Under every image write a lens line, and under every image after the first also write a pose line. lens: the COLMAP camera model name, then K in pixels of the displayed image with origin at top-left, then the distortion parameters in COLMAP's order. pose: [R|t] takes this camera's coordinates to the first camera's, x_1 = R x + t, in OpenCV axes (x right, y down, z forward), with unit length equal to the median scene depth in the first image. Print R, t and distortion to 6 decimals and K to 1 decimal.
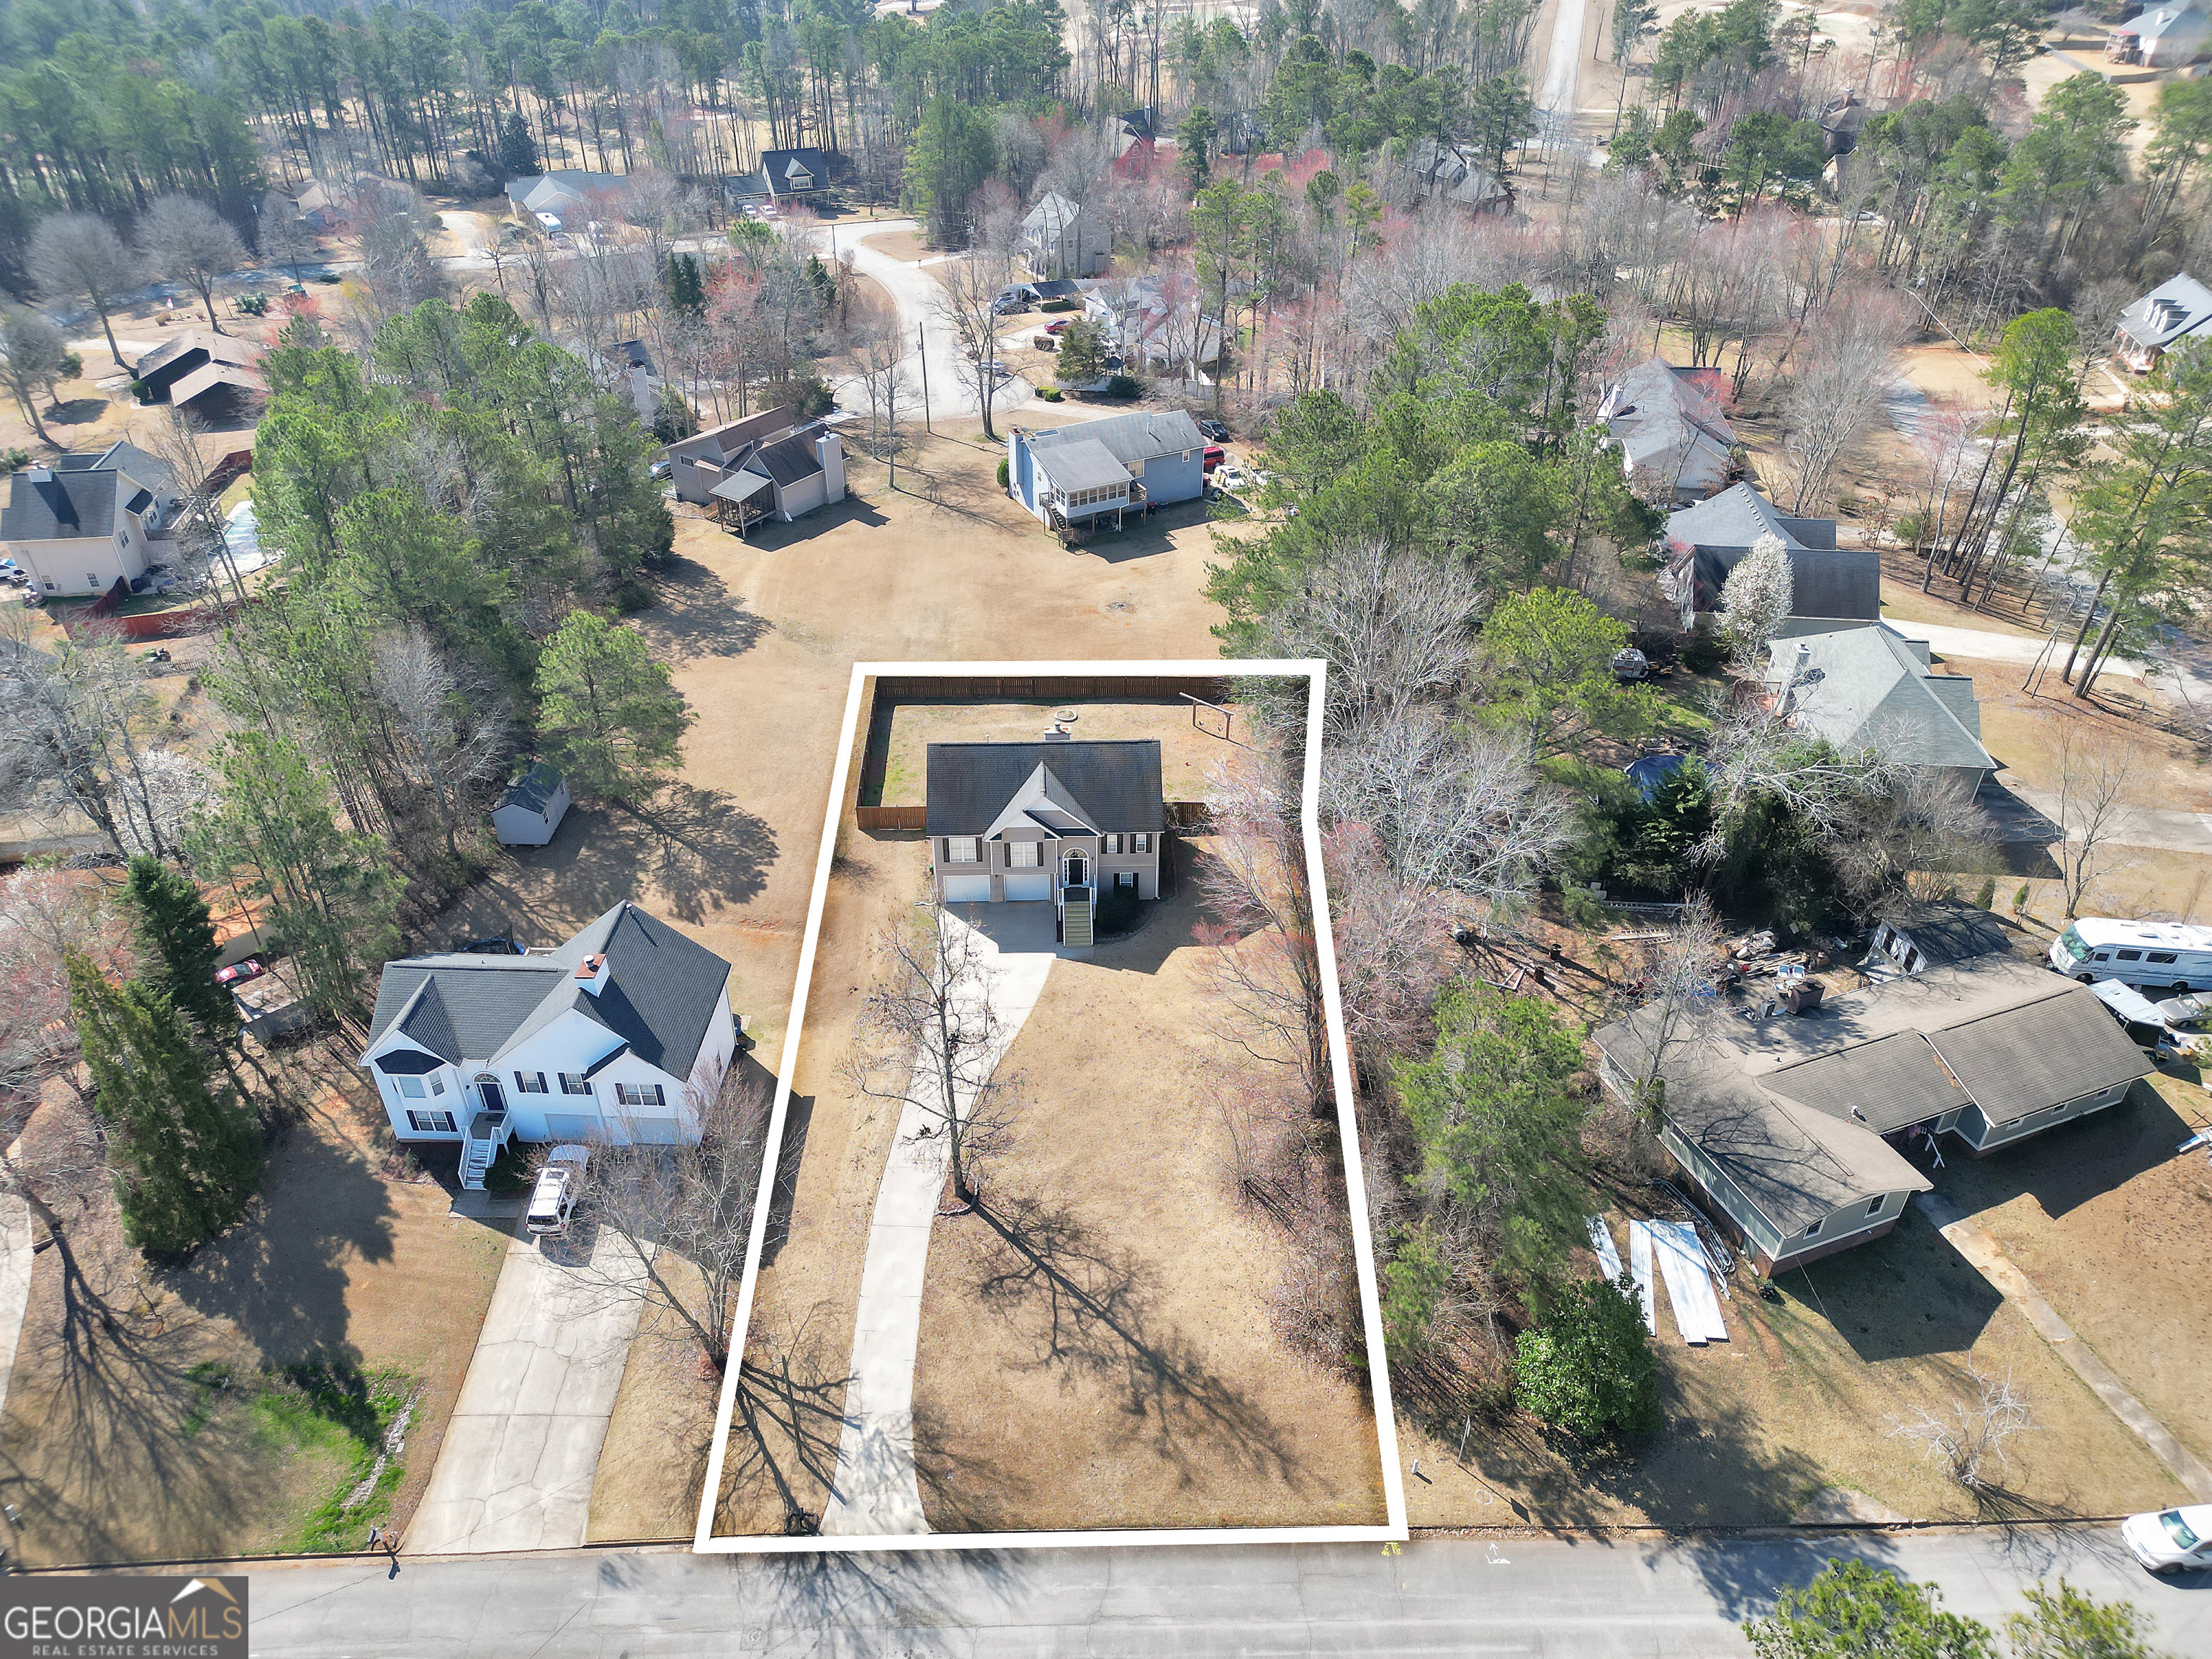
lens RADIAL K [[1537.7, 0, 1100.7], [0, 1537.7, 828.7], [0, 0, 1]] dist [0.084641, -0.080003]
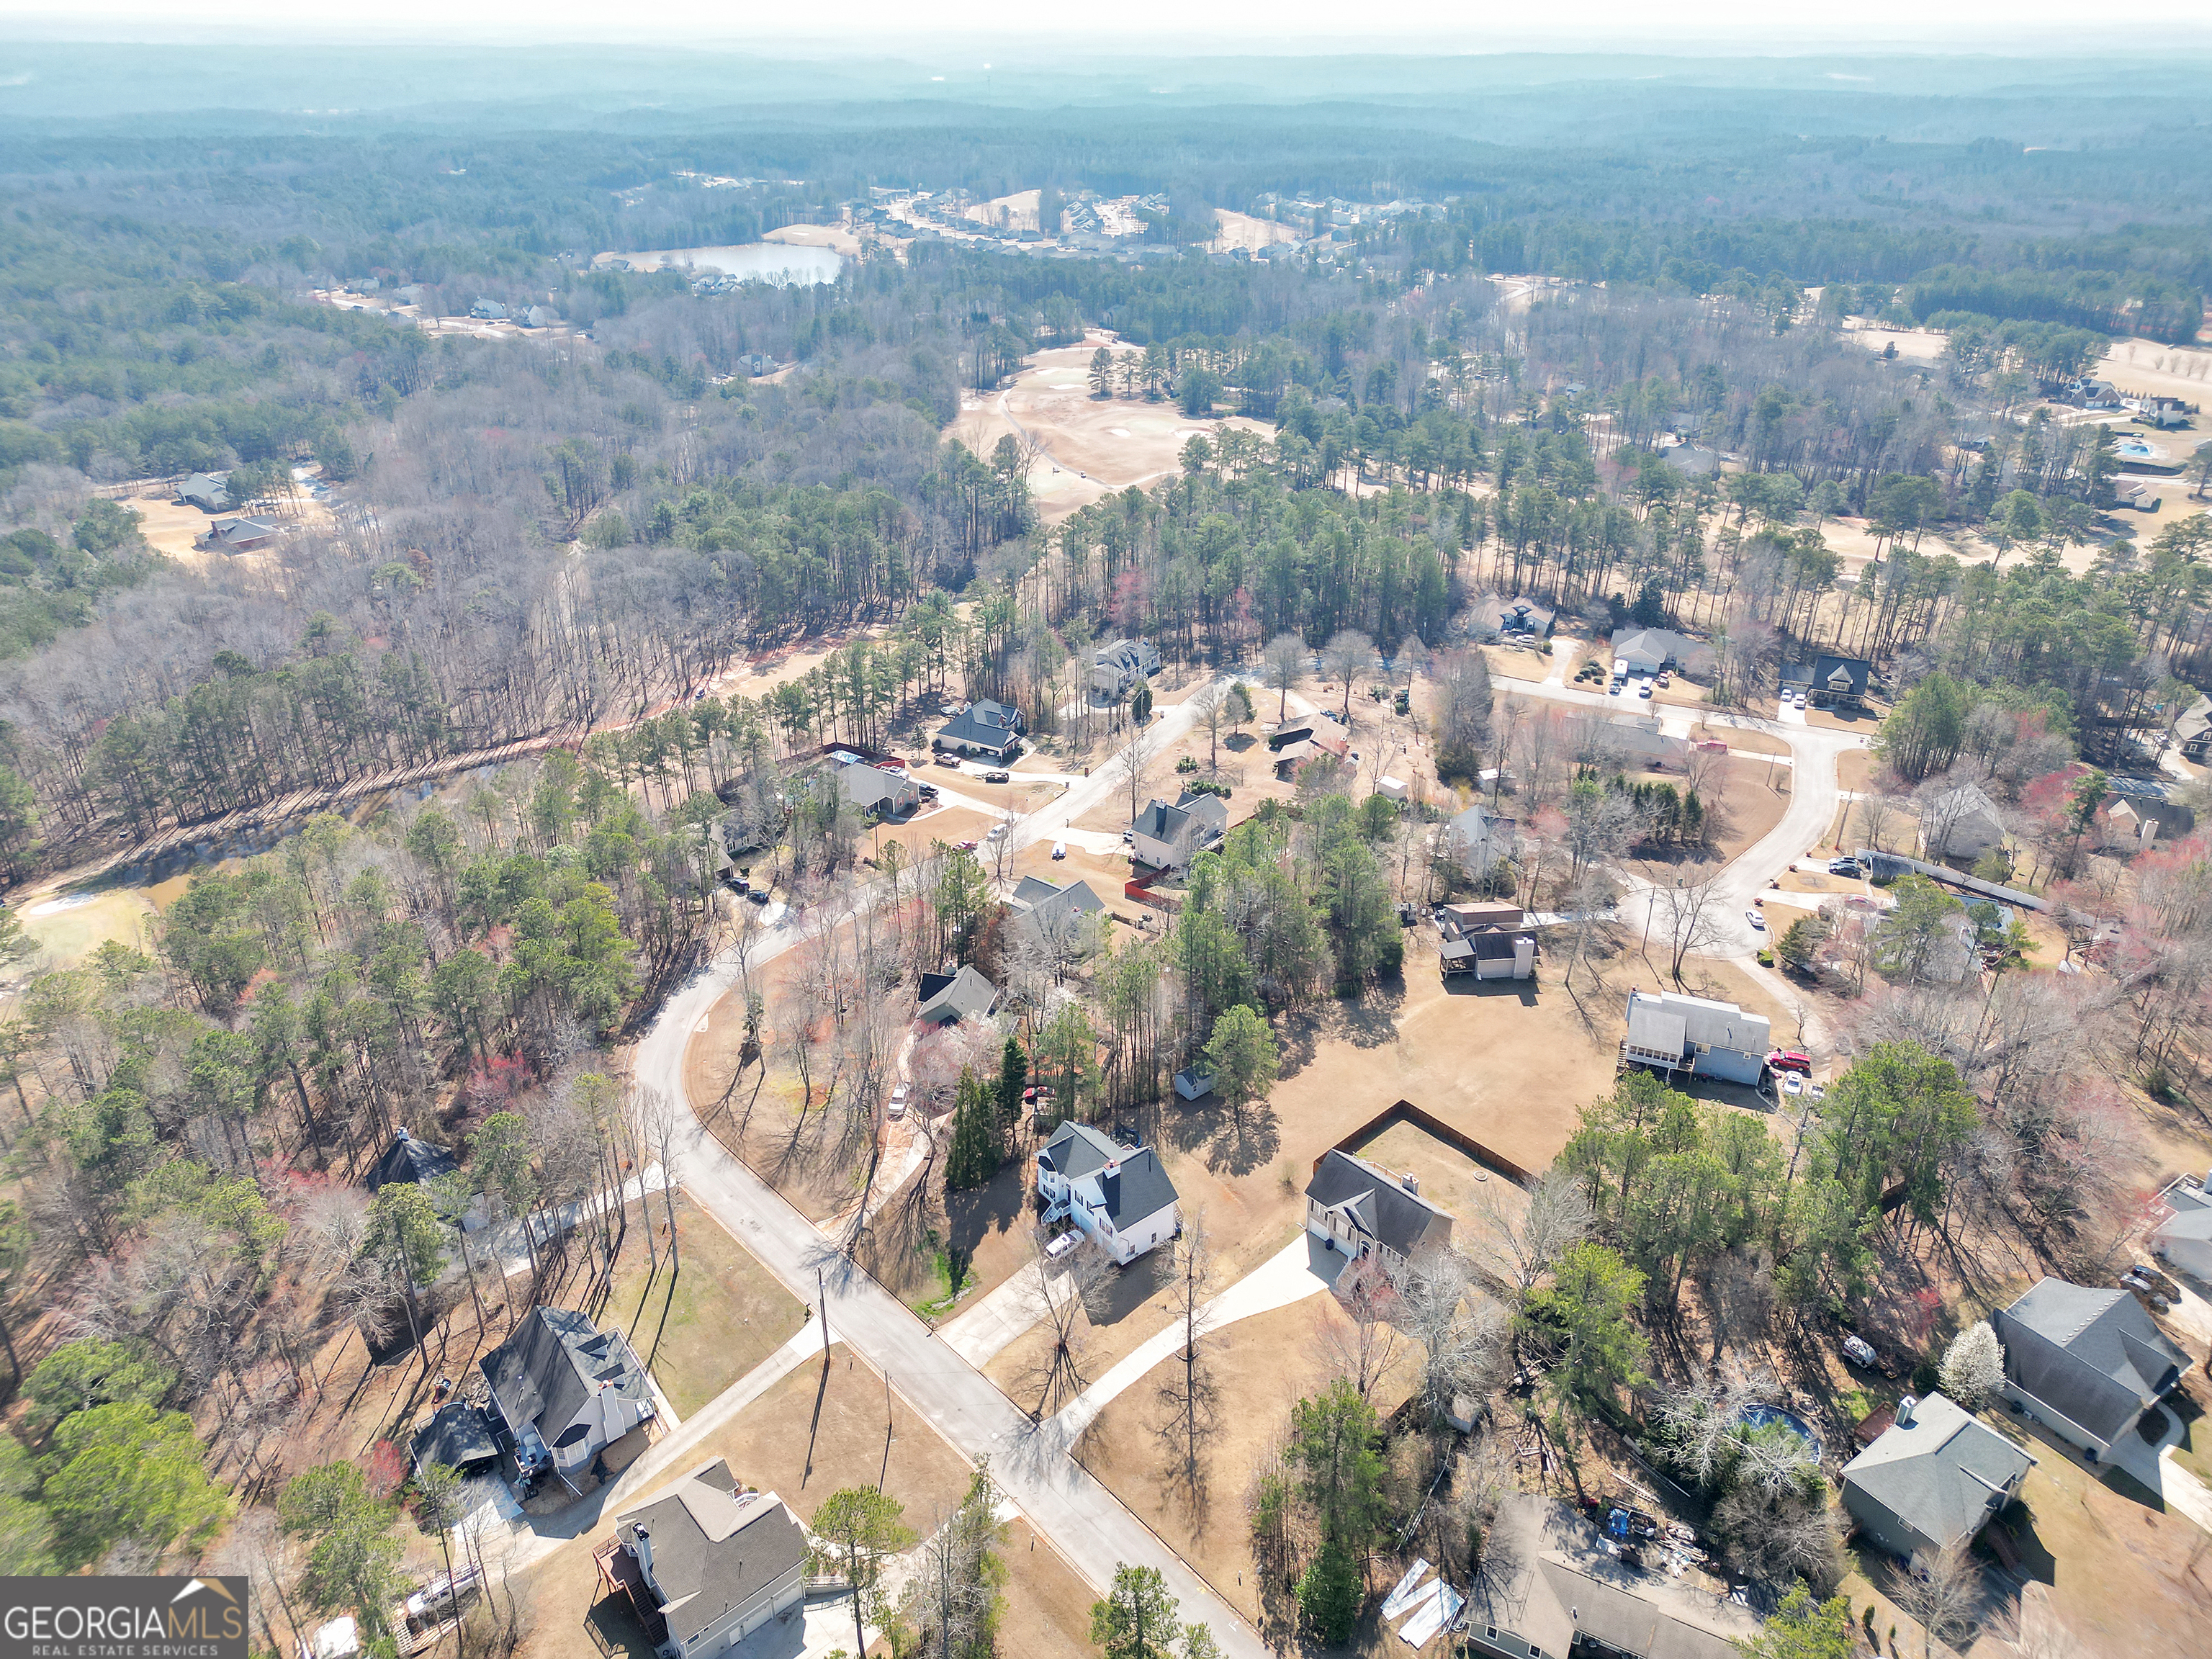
lens RADIAL K [[1537.7, 0, 1100.7], [0, 1537.7, 828.7], [0, 0, 1]] dist [0.084641, -0.080003]
pose [[0.661977, 0.347929, -0.663877, 0.977531], [-0.429441, 0.901997, 0.044512, -0.443621], [0.614302, 0.255630, 0.746516, -0.817785]]
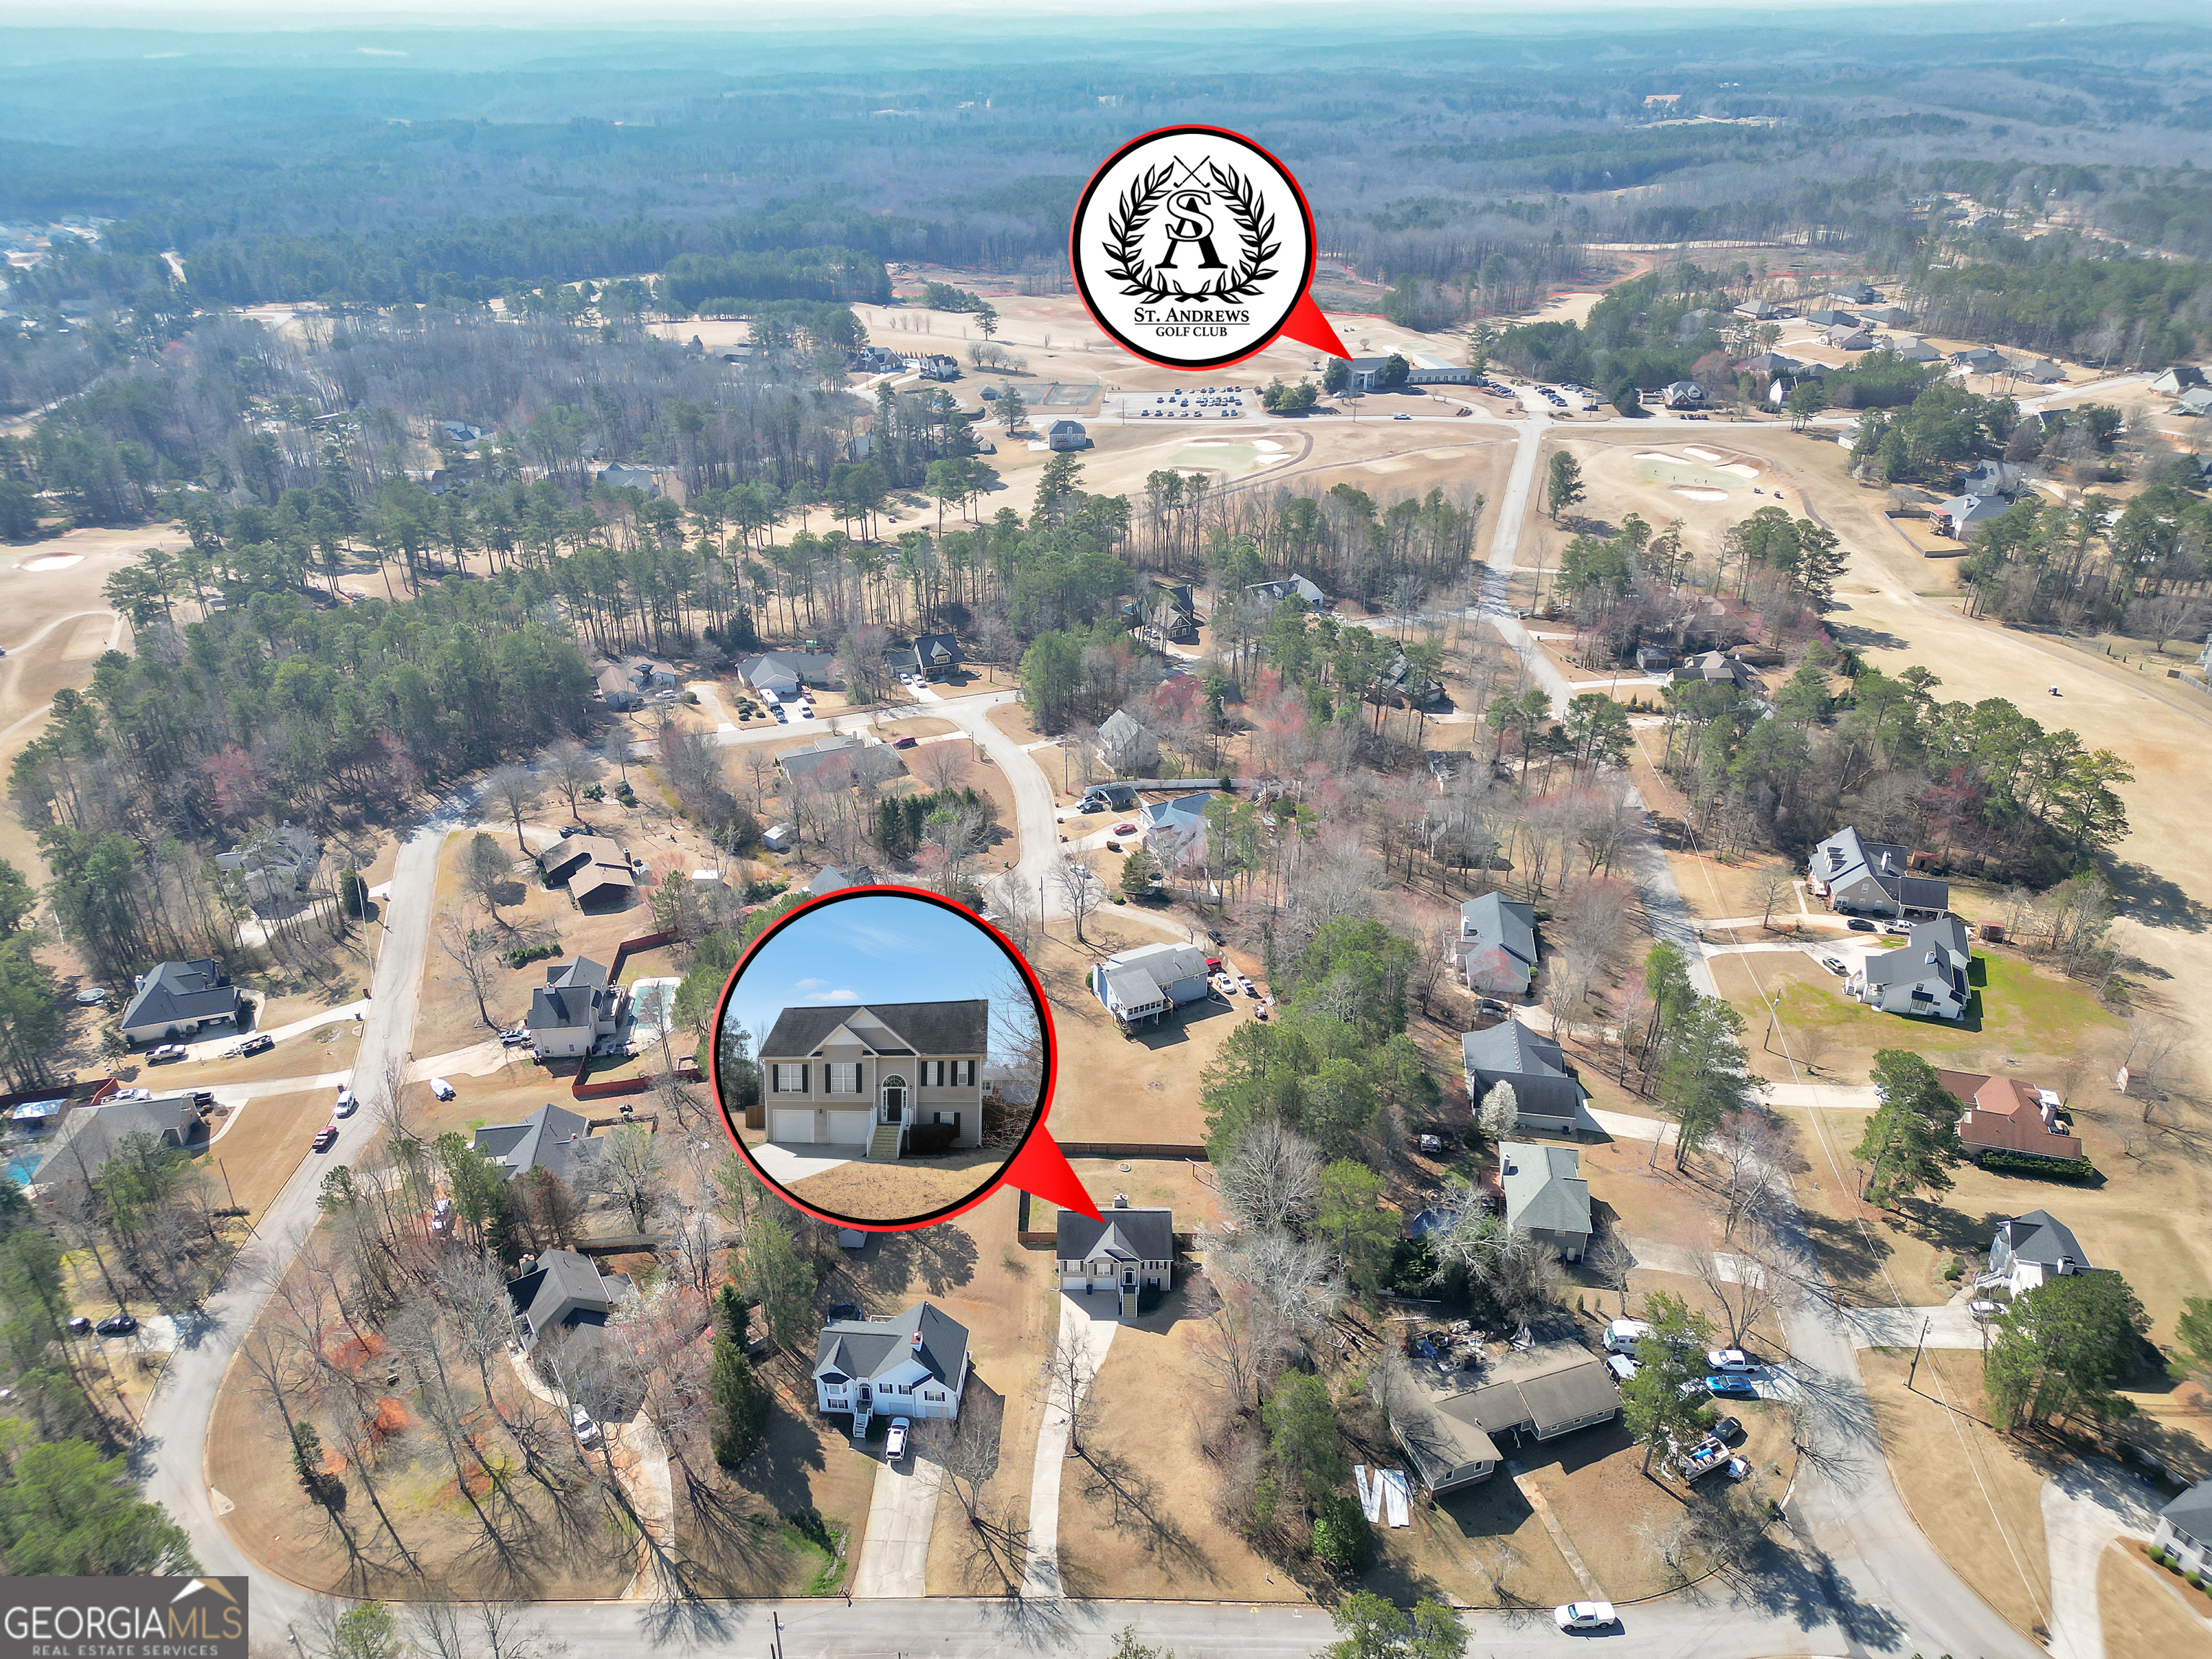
lens RADIAL K [[1537.7, 0, 1100.7], [0, 1537.7, 828.7], [0, 0, 1]] dist [0.084641, -0.080003]
pose [[0.999265, 0.017806, -0.033951, 0.006977], [-0.021457, 0.993654, -0.110412, -0.400234], [0.031770, 0.111059, 0.993306, -1.315226]]
